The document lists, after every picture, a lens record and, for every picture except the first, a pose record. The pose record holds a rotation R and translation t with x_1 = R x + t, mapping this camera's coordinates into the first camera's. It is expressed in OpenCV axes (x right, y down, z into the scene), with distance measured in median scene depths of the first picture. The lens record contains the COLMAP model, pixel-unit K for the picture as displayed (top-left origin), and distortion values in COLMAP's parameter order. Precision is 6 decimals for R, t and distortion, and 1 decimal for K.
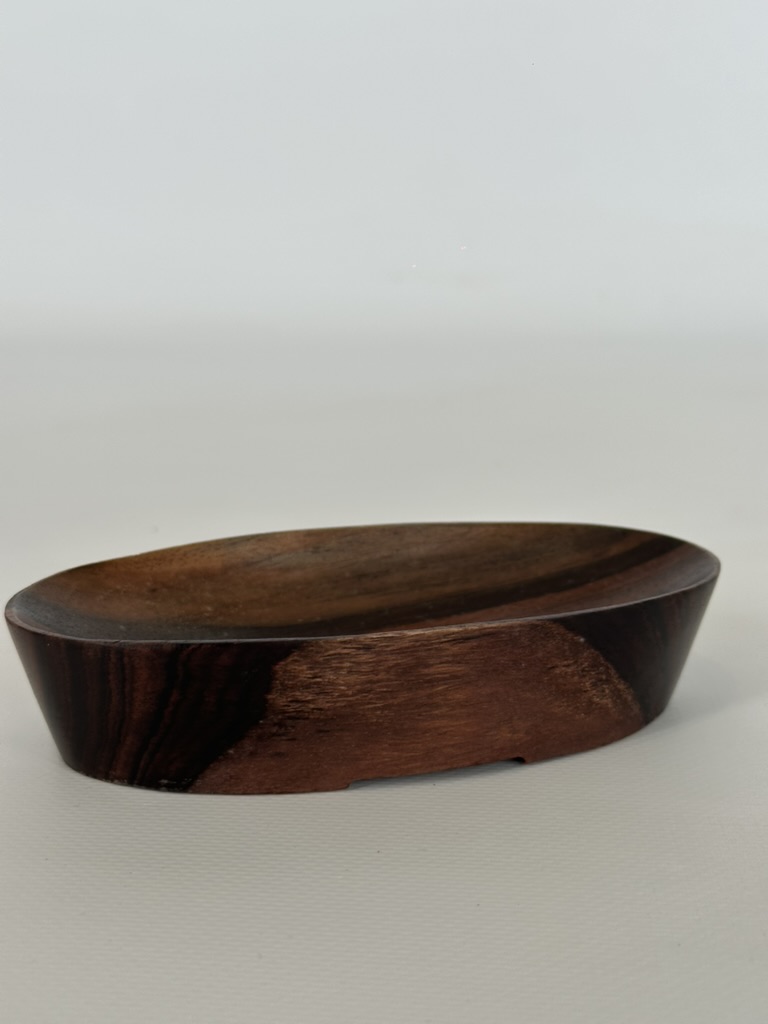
lens RADIAL K [[1440.7, 0, 381.6], [0, 1440.7, 513.3], [0, 0, 1]] dist [0.106977, 0.000000]
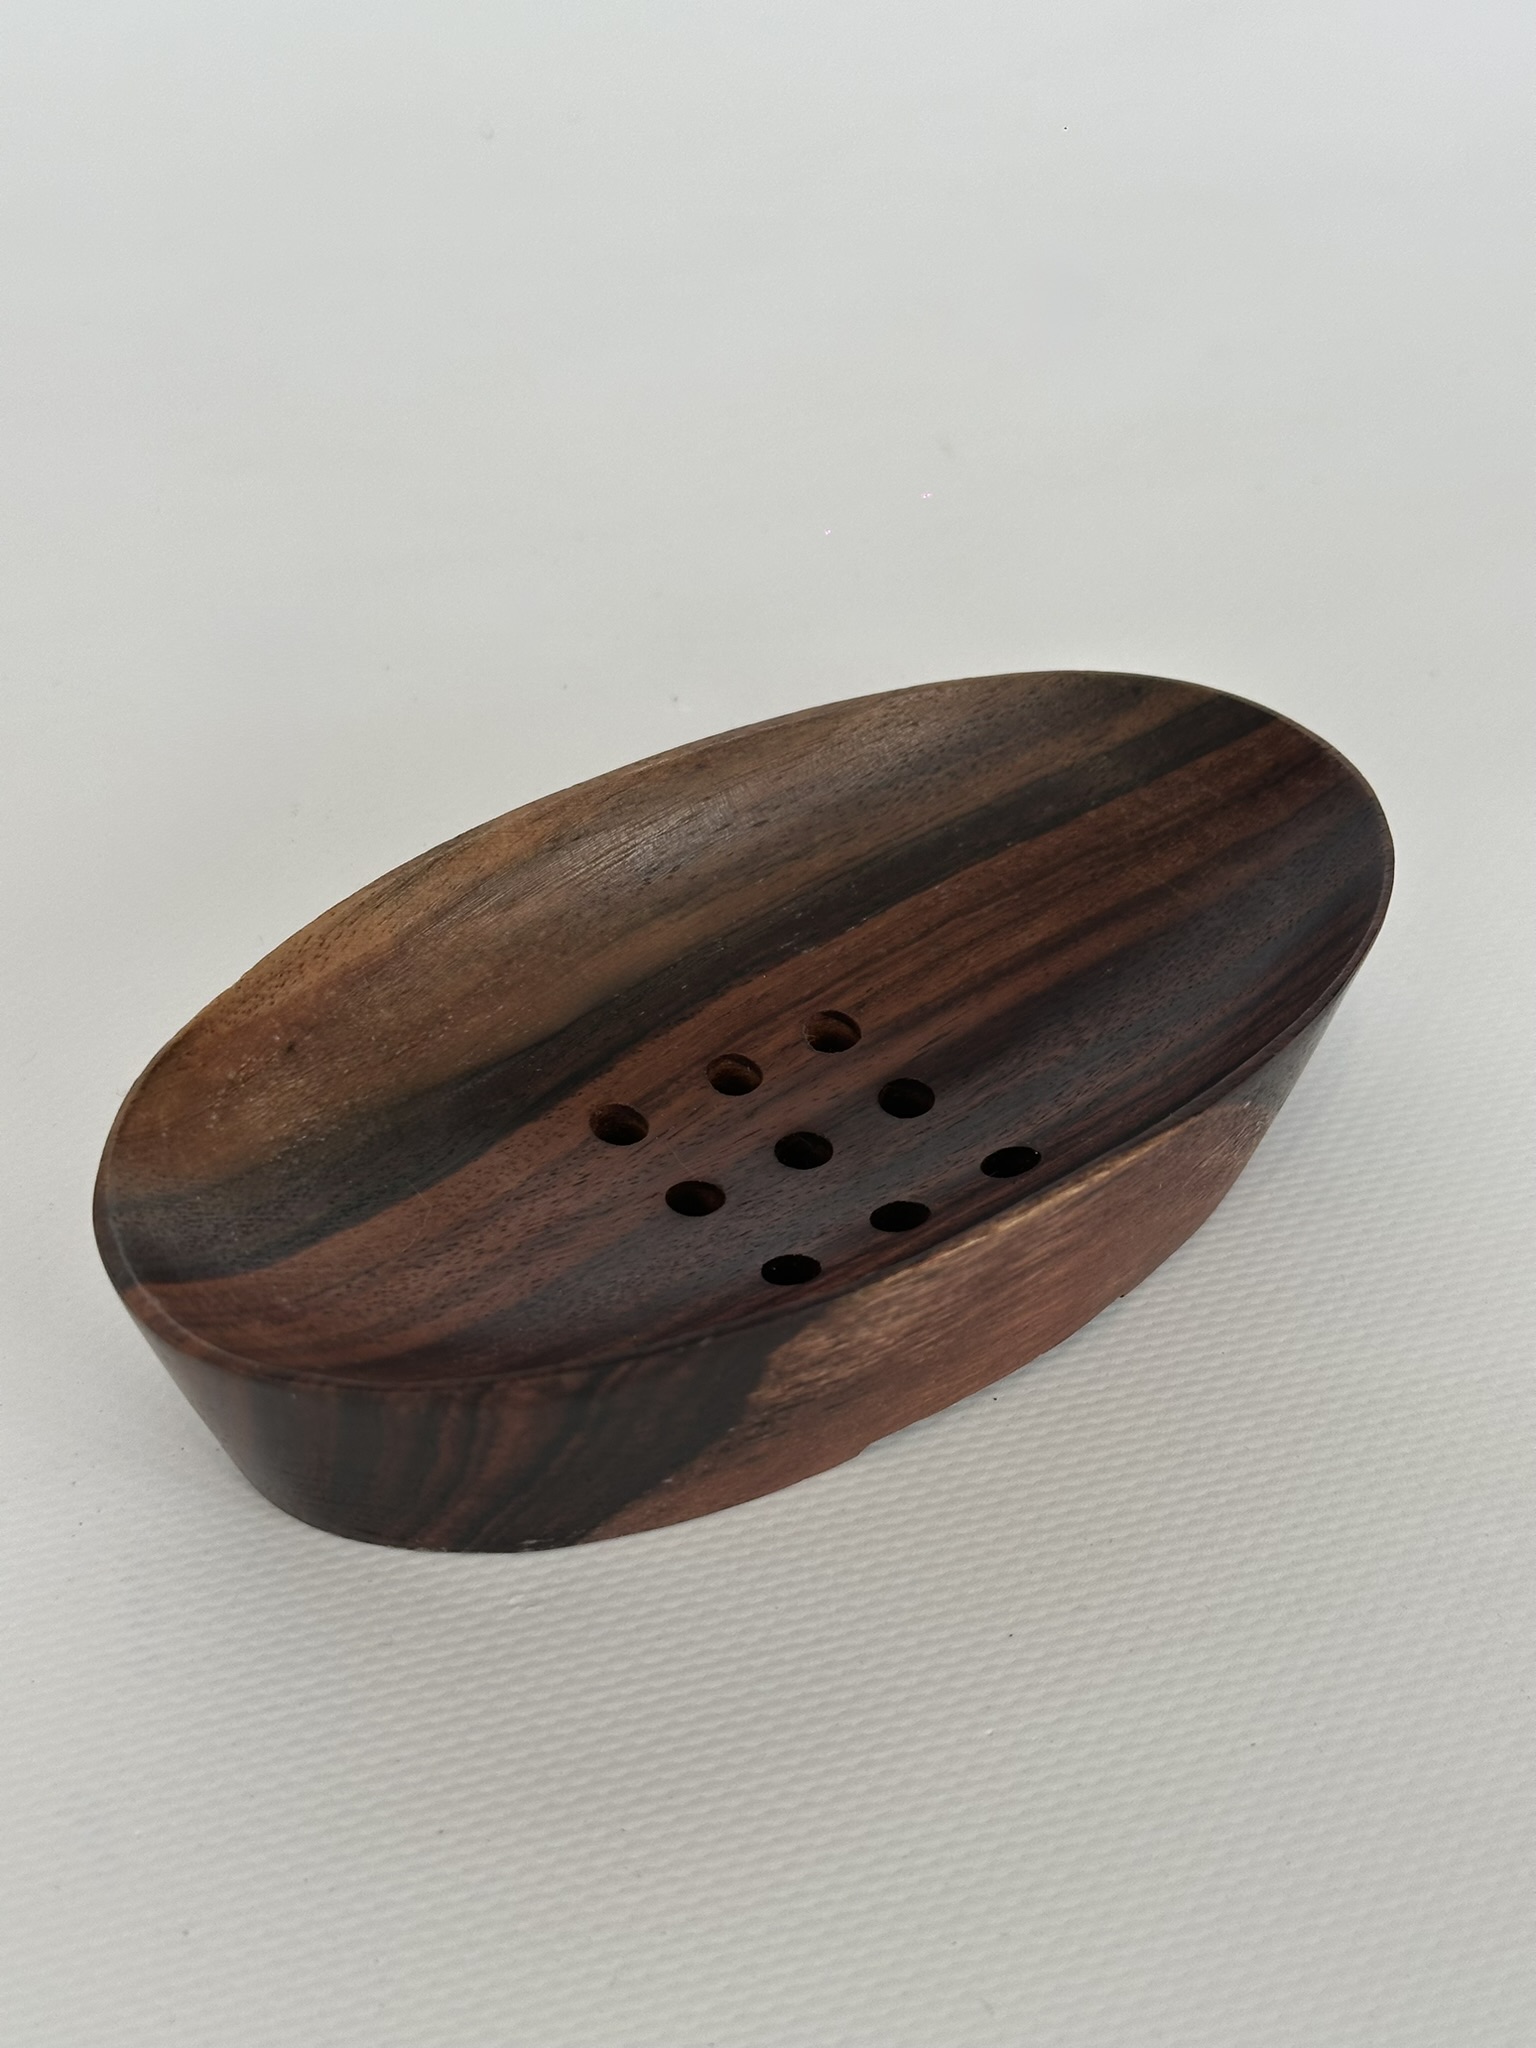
lens RADIAL K [[2881.5, 0, 773.1], [0, 2881.5, 1019.2], [0, 0, 1]] dist [0.106977, 0.000000]
pose [[0.938678, -0.202876, 0.278791, -0.316429], [0.054555, 0.885777, 0.460894, -0.442832], [-0.340451, -0.417422, 0.842527, 0.190160]]
